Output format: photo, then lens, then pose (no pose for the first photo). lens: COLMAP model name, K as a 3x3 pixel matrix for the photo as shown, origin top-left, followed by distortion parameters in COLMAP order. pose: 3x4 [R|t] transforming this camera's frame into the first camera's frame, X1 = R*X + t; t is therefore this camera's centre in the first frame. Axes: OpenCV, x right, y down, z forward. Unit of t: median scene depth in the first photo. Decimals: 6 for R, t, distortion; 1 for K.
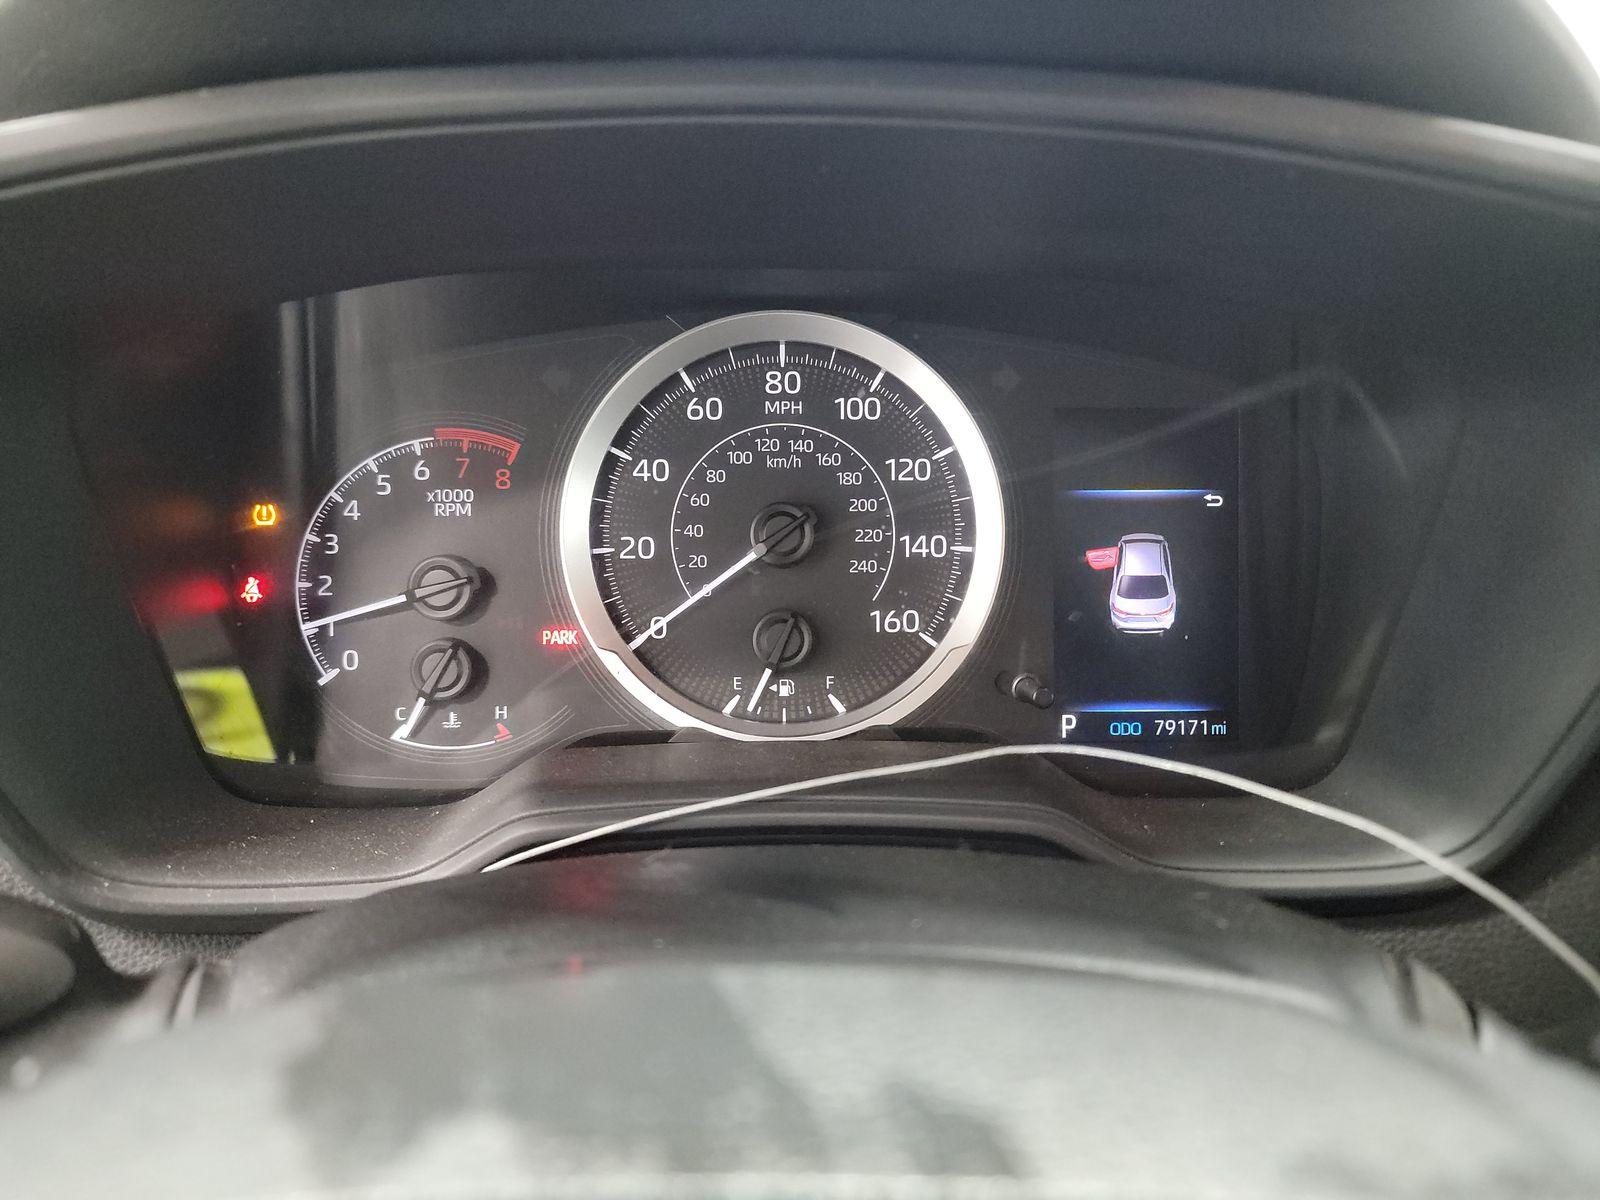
lens RADIAL K [[1122.2, 0, 800.0], [0, 1122.2, 600.0], [0, 0, 1]] dist [0.006566, 0.002648]
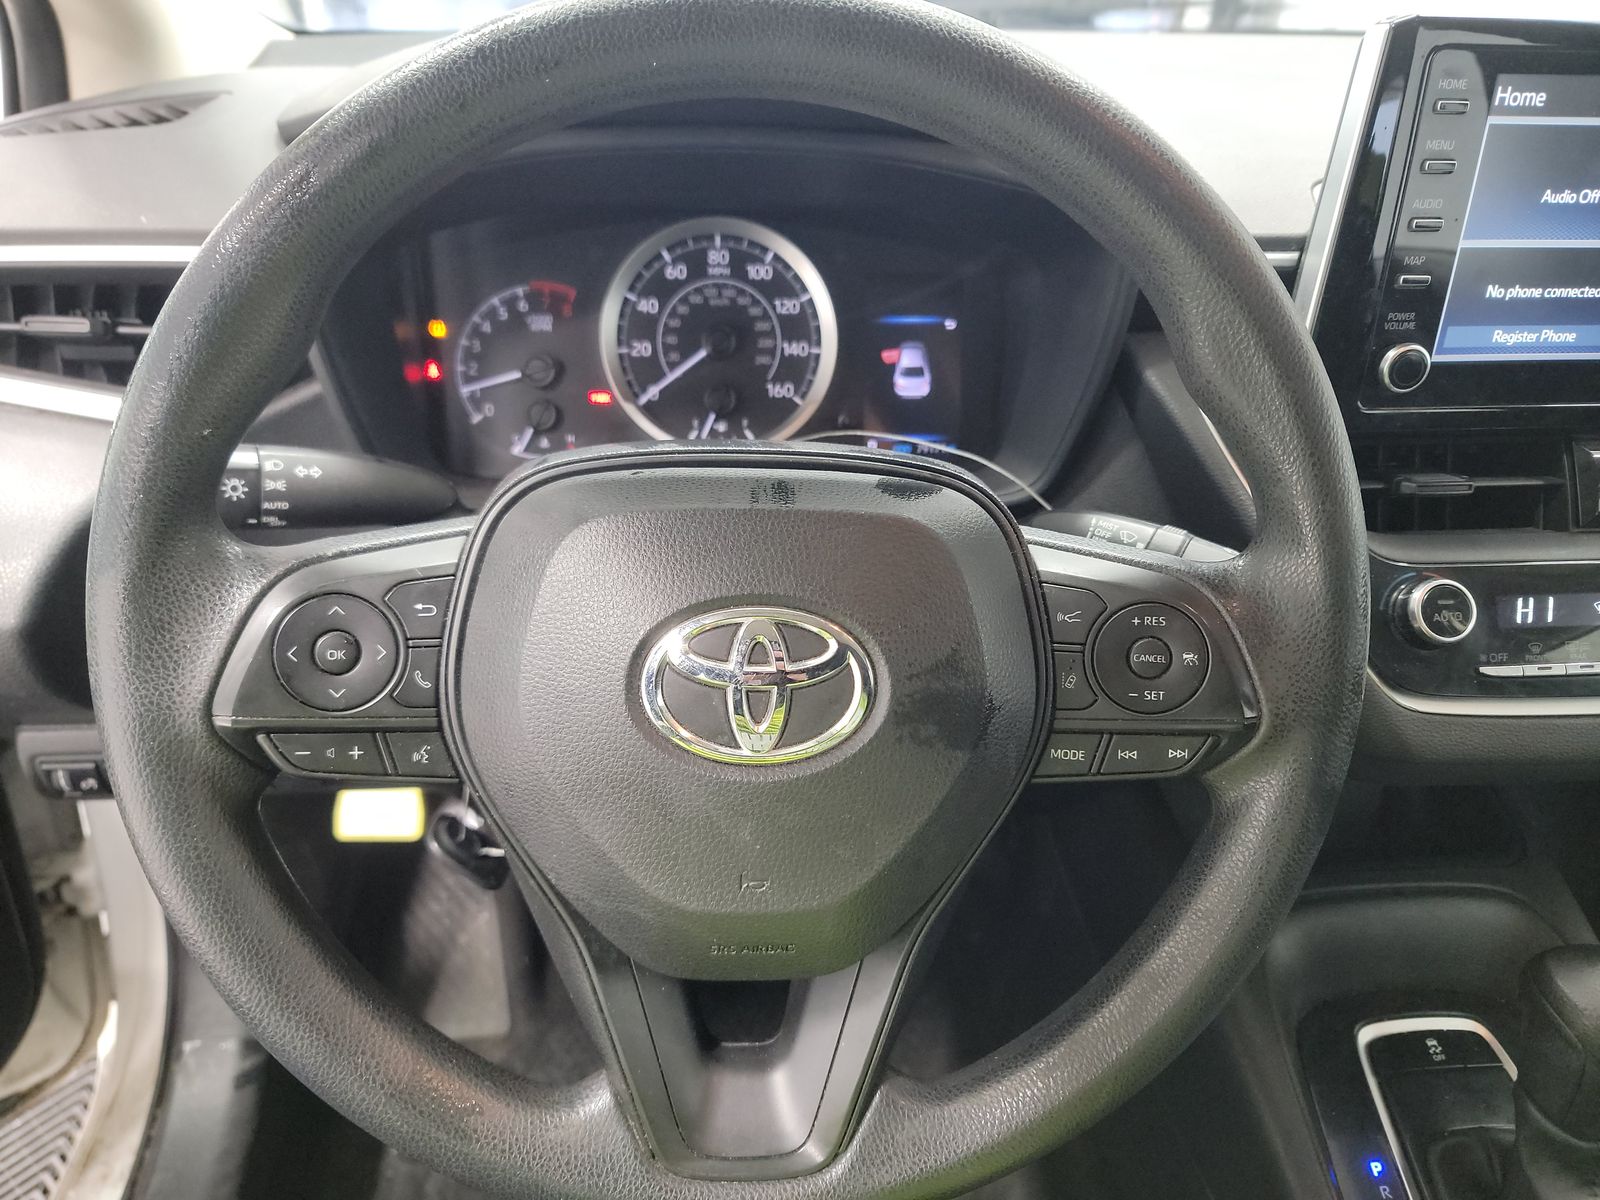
lens RADIAL K [[1122.2, 0, 800.0], [0, 1122.2, 600.0], [0, 0, 1]] dist [0.006566, 0.002648]
pose [[0.991703, -0.024993, 0.126098, -0.128880], [0.006384, 0.989284, 0.145866, 0.094296], [-0.128392, -0.143850, 0.981235, -0.903368]]
